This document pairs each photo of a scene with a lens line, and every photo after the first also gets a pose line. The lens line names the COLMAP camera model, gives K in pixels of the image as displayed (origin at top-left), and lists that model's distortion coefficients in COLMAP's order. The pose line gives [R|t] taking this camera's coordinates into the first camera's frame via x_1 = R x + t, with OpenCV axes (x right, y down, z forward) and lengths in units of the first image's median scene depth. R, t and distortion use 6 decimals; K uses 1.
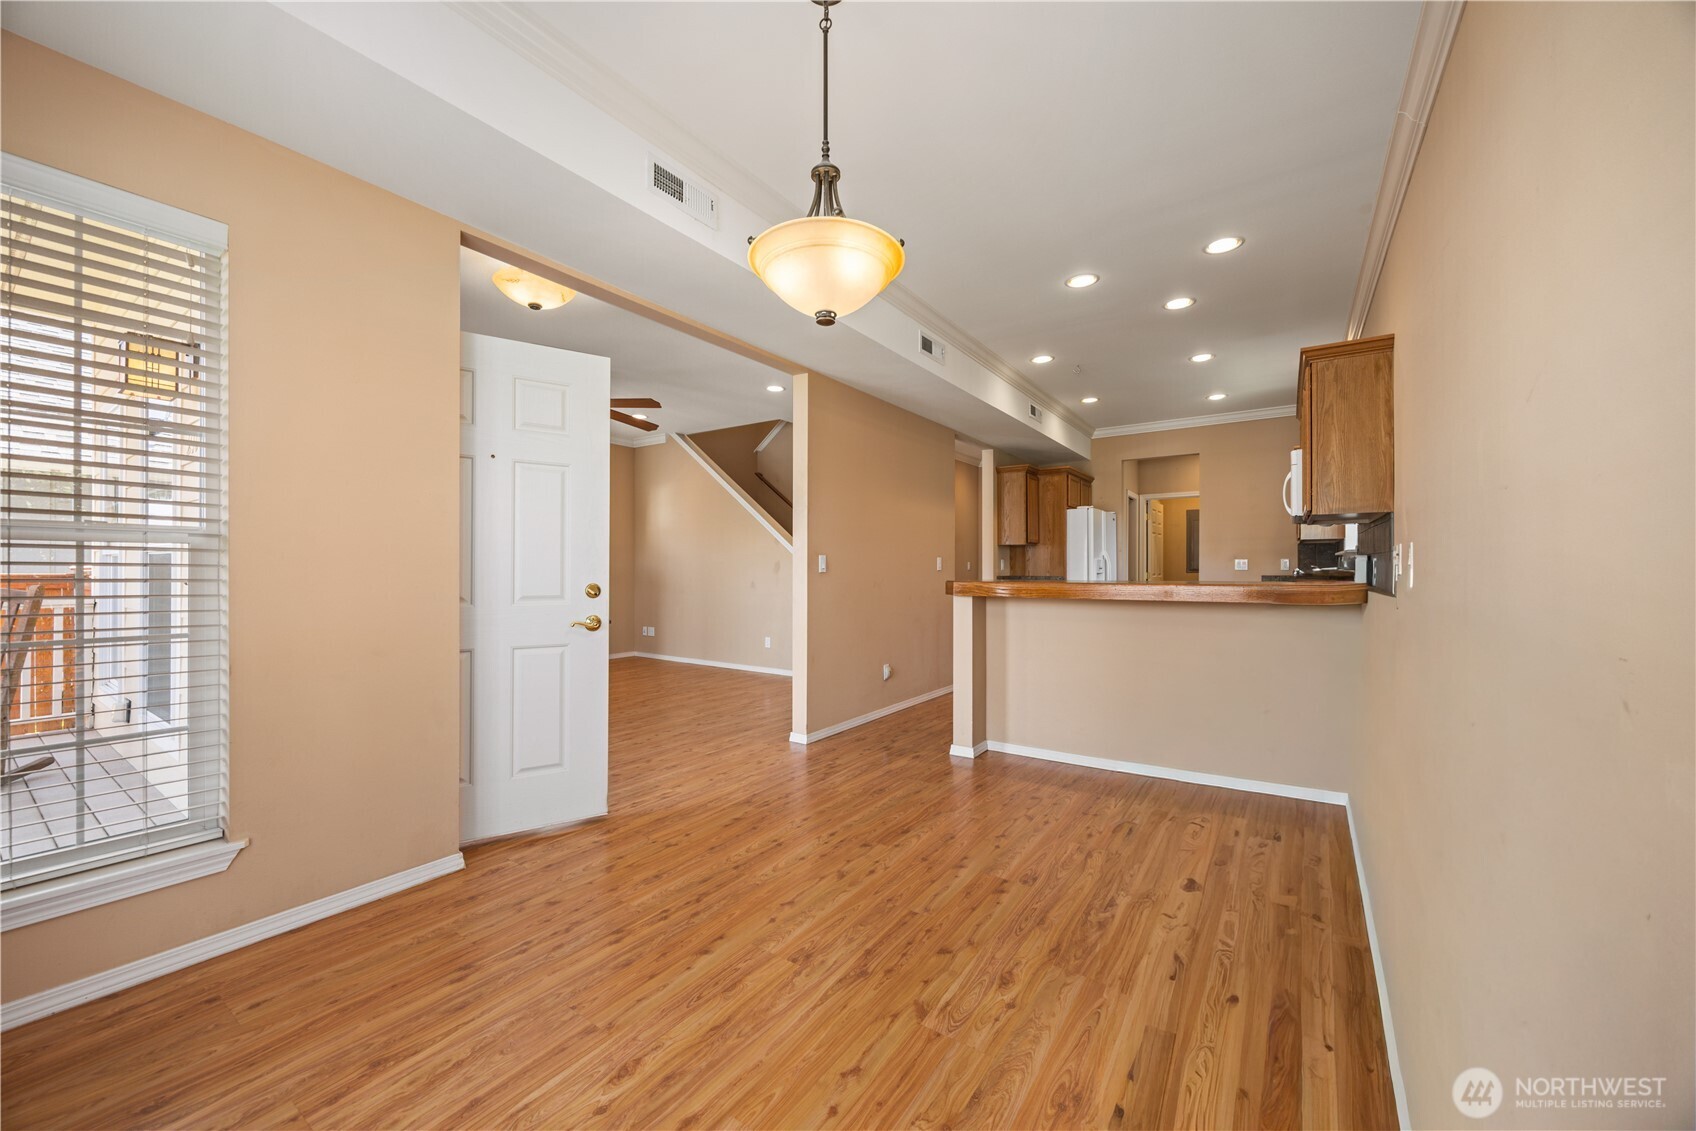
lens RADIAL K [[642.5, 0, 840.3], [0, 642.5, 569.7], [0, 0, 1]] dist [-0.001754, -0.000870]
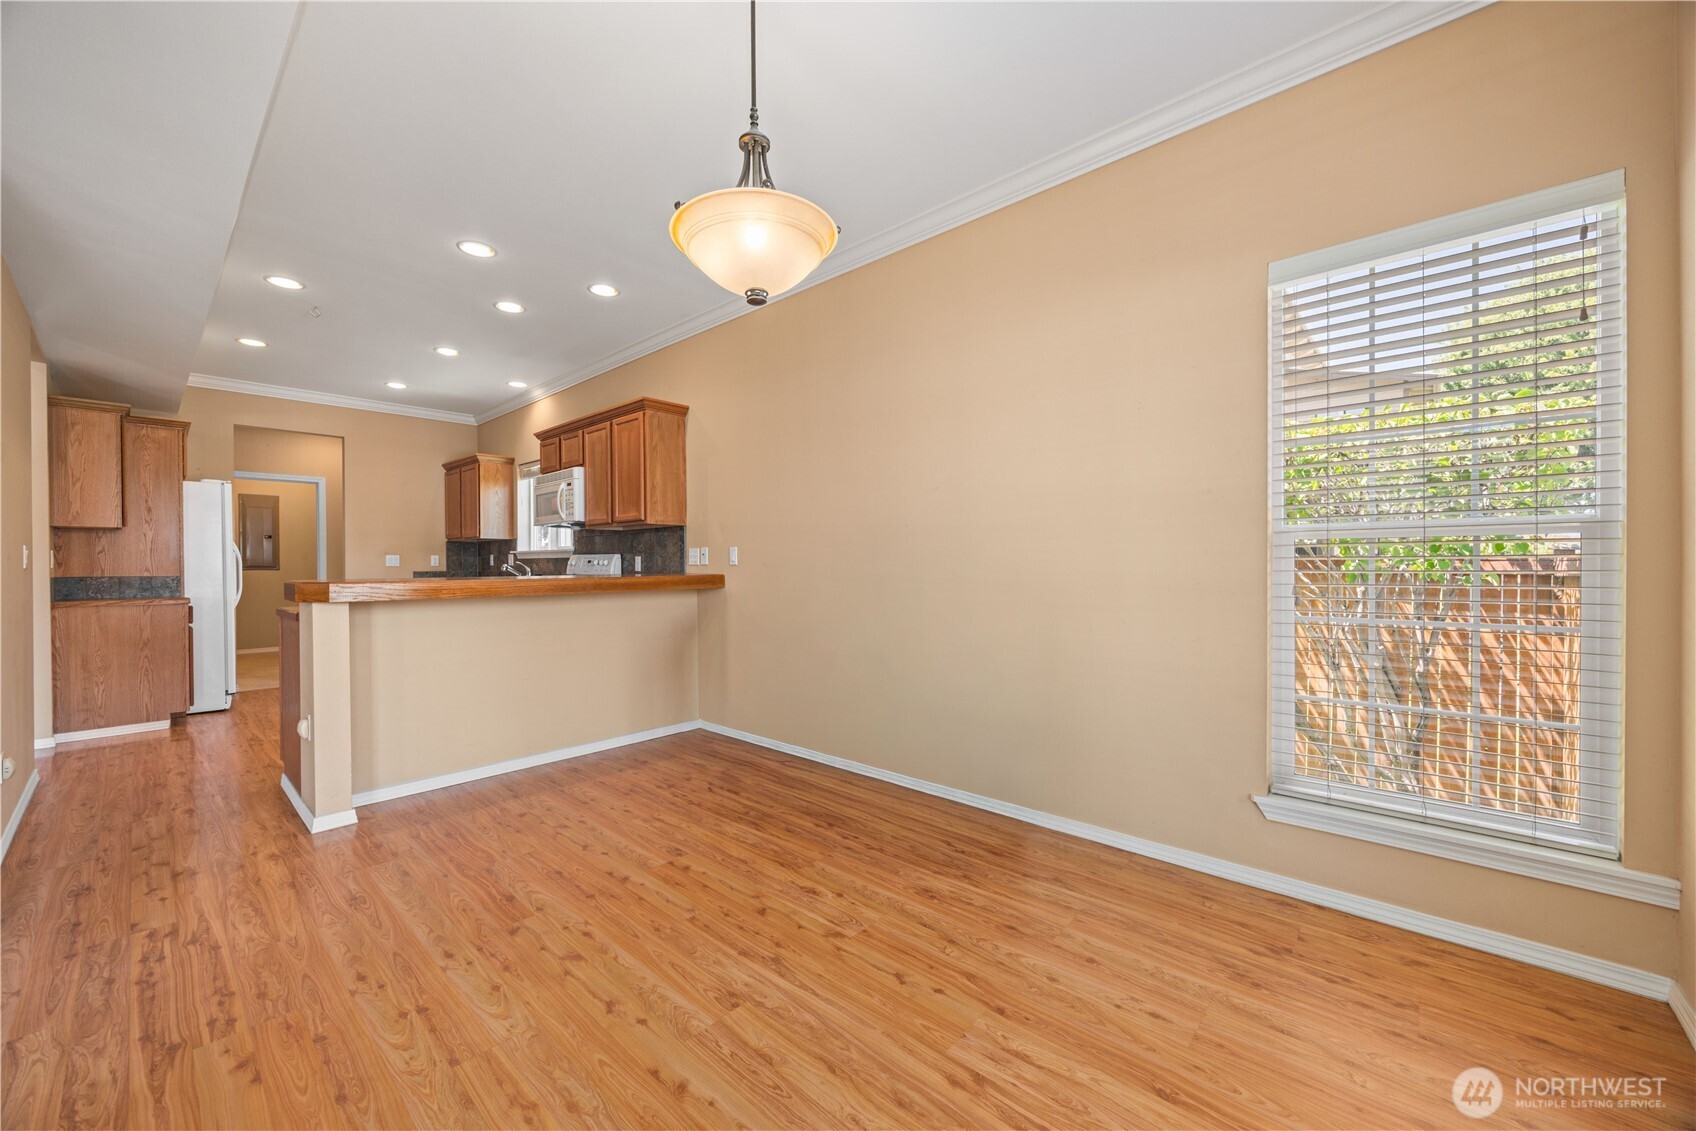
lens RADIAL K [[642.5, 0, 839.6], [0, 642.5, 569.4], [0, 0, 1]] dist [-0.001754, -0.000870]
pose [[0.128228, -0.008210, 0.991711, -0.651964], [0.004520, 0.999960, 0.007694, 0.001565], [-0.991734, 0.003496, 0.128260, 0.522876]]
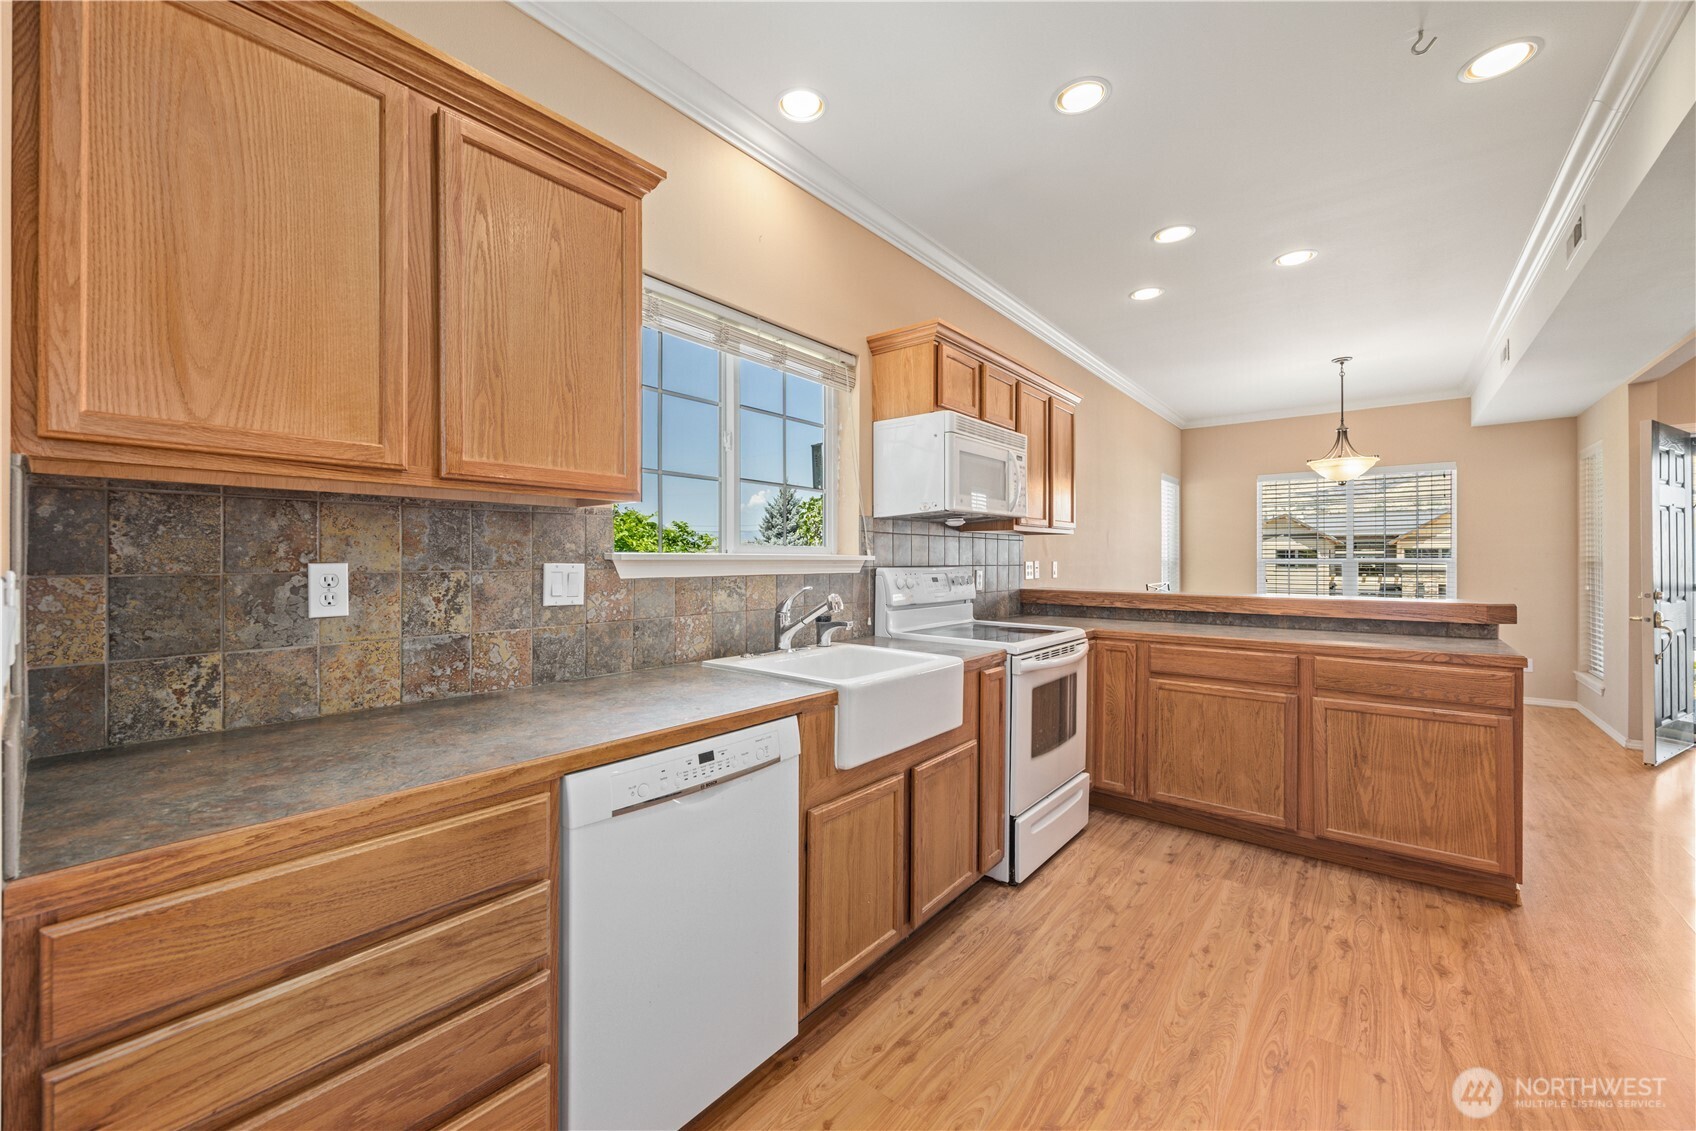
lens RADIAL K [[642.5, 0, 843.9], [0, 642.5, 563.1], [0, 0, 1]] dist [-0.001754, -0.000870]
pose [[-0.995202, 0.002021, 0.097822, 1.314402], [0.002336, 0.999992, 0.003106, -0.044392], [-0.097815, 0.003320, -0.995199, 2.756297]]
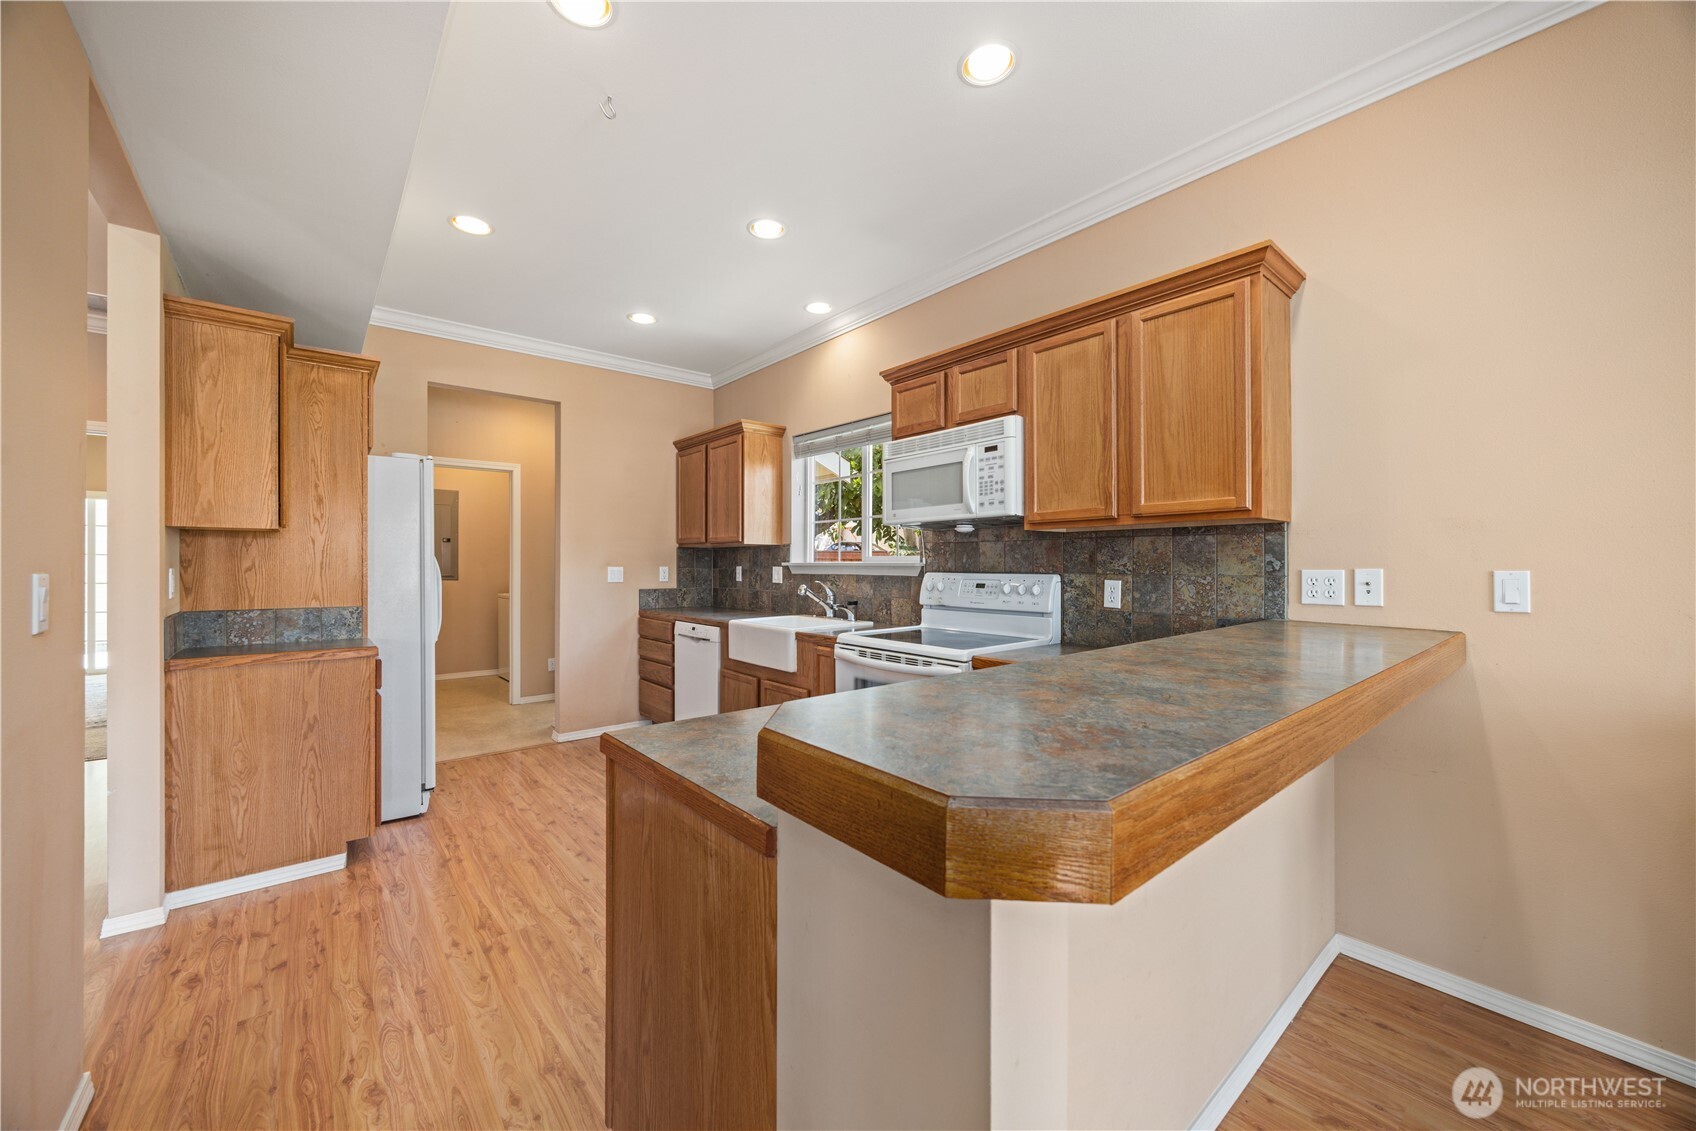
lens RADIAL K [[642.5, 0, 840.0], [0, 642.5, 564.9], [0, 0, 1]] dist [-0.001754, -0.000870]
pose [[0.269110, 0.000706, 0.963109, 0.037994], [-0.001112, 0.999999, -0.000423, -0.047814], [-0.963109, -0.000957, 0.269110, 1.482615]]
